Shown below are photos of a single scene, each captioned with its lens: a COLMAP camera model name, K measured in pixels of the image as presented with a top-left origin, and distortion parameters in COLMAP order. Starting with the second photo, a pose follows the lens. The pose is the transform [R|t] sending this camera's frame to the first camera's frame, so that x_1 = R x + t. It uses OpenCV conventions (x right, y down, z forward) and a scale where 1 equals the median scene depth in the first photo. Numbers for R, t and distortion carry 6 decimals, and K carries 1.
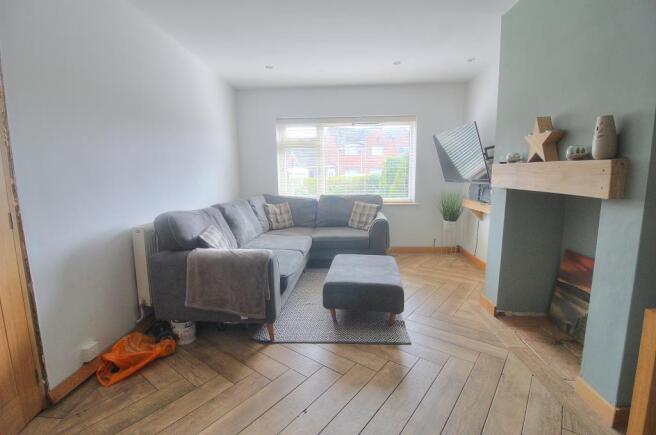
lens RADIAL K [[312.4, 0, 328.0], [0, 312.4, 217.5], [0, 0, 1]] dist [0.000125, -0.000631]
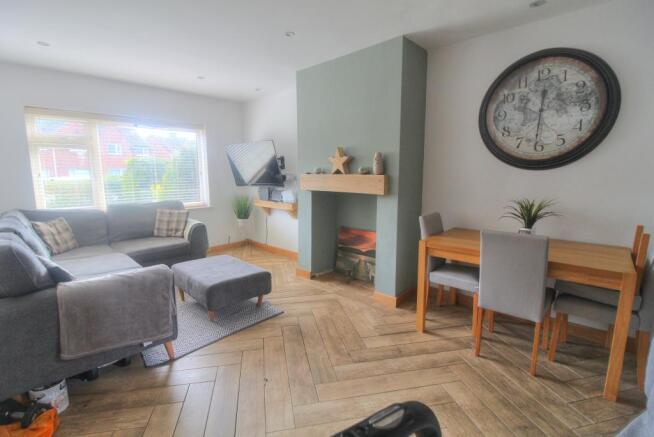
lens RADIAL K [[307.4, 0, 327.0], [0, 307.4, 218.5], [0, 0, 1]] dist [-0.003081, -0.001111]
pose [[0.644225, -0.105887, 0.757471, -0.482878], [0.104834, 0.993248, 0.049686, -0.025836], [-0.757617, 0.047400, 0.650975, 0.005174]]
